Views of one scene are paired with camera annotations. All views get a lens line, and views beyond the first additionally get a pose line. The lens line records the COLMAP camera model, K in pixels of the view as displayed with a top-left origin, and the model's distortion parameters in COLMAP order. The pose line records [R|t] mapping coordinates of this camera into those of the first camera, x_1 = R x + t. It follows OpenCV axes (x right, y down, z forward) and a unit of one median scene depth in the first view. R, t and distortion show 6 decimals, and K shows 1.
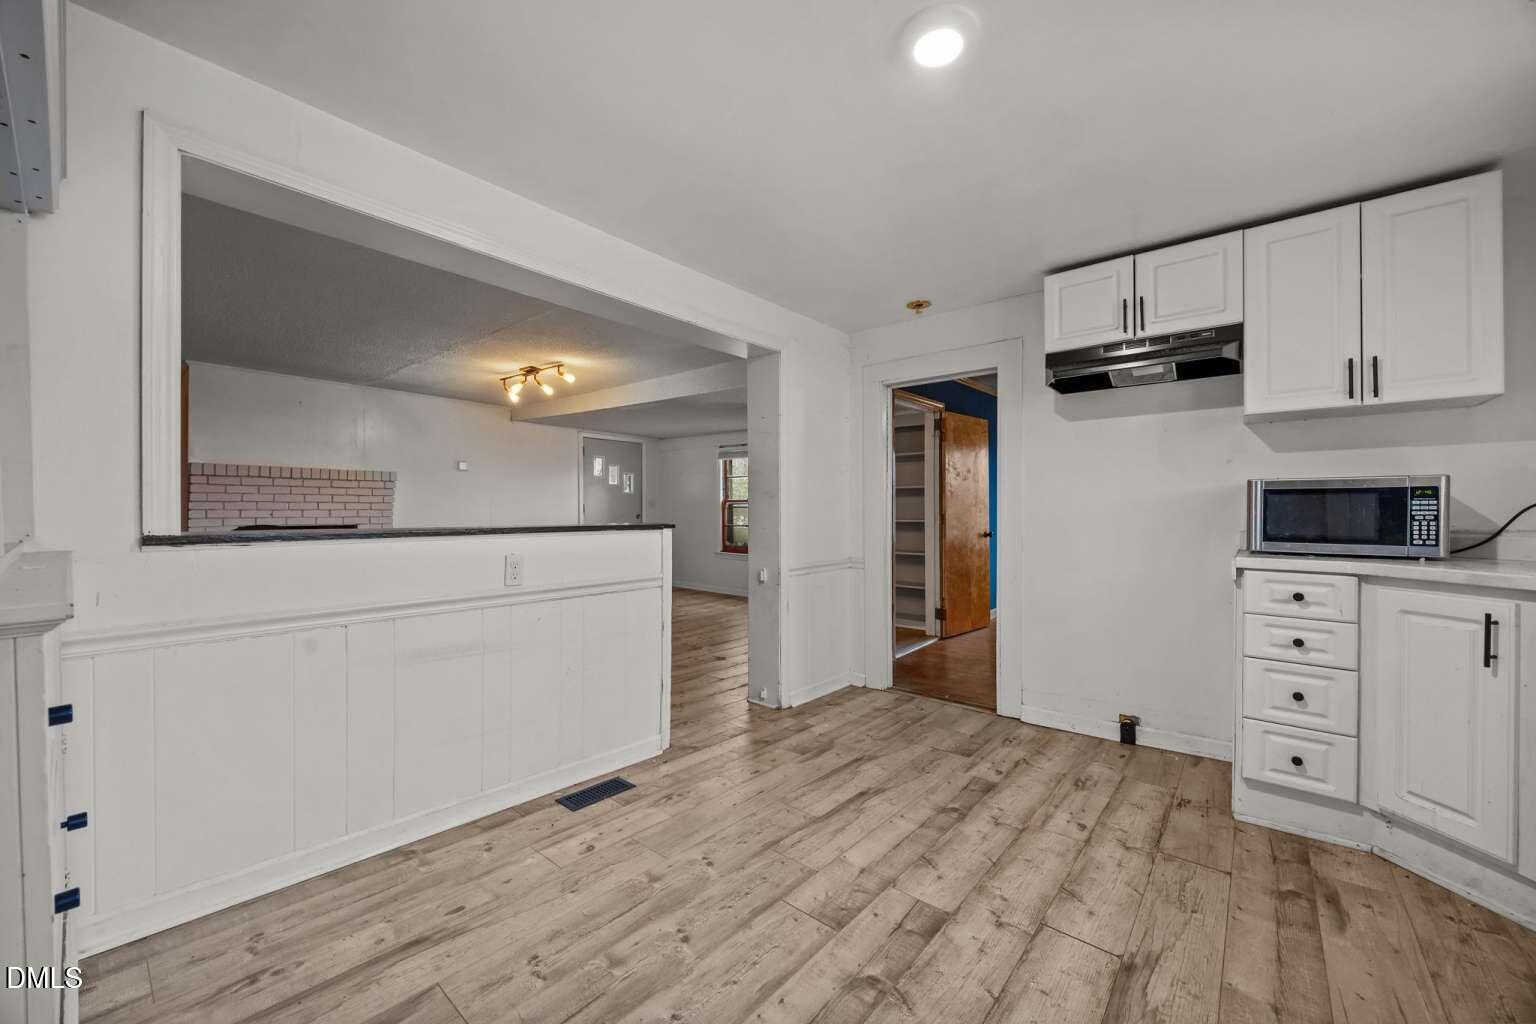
lens RADIAL K [[597.6, 0, 768.0], [0, 597.6, 512.0], [0, 0, 1]] dist [-0.000215, 0.000049]
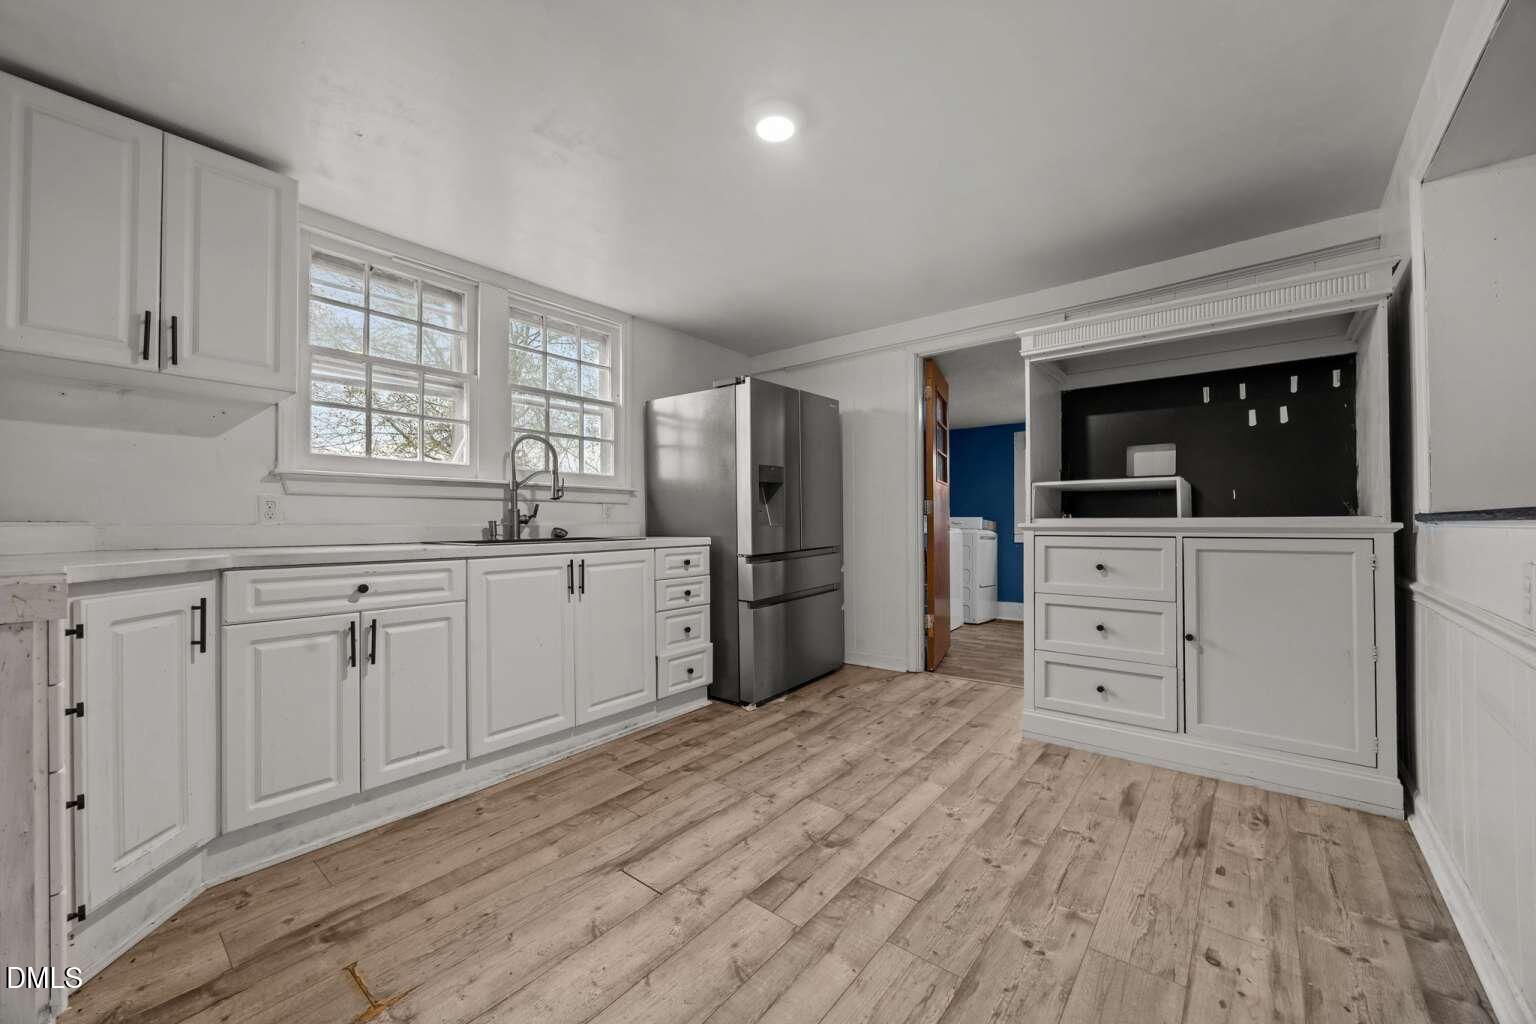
lens RADIAL K [[585.4, 0, 766.4], [0, 585.4, 518.3], [0, 0, 1]] dist [0.001182, 0.000105]
pose [[-0.999987, 0.004864, 0.001523, 0.269475], [0.004856, 0.999975, -0.005222, 0.045714], [-0.001548, -0.005215, -0.999985, 2.002374]]
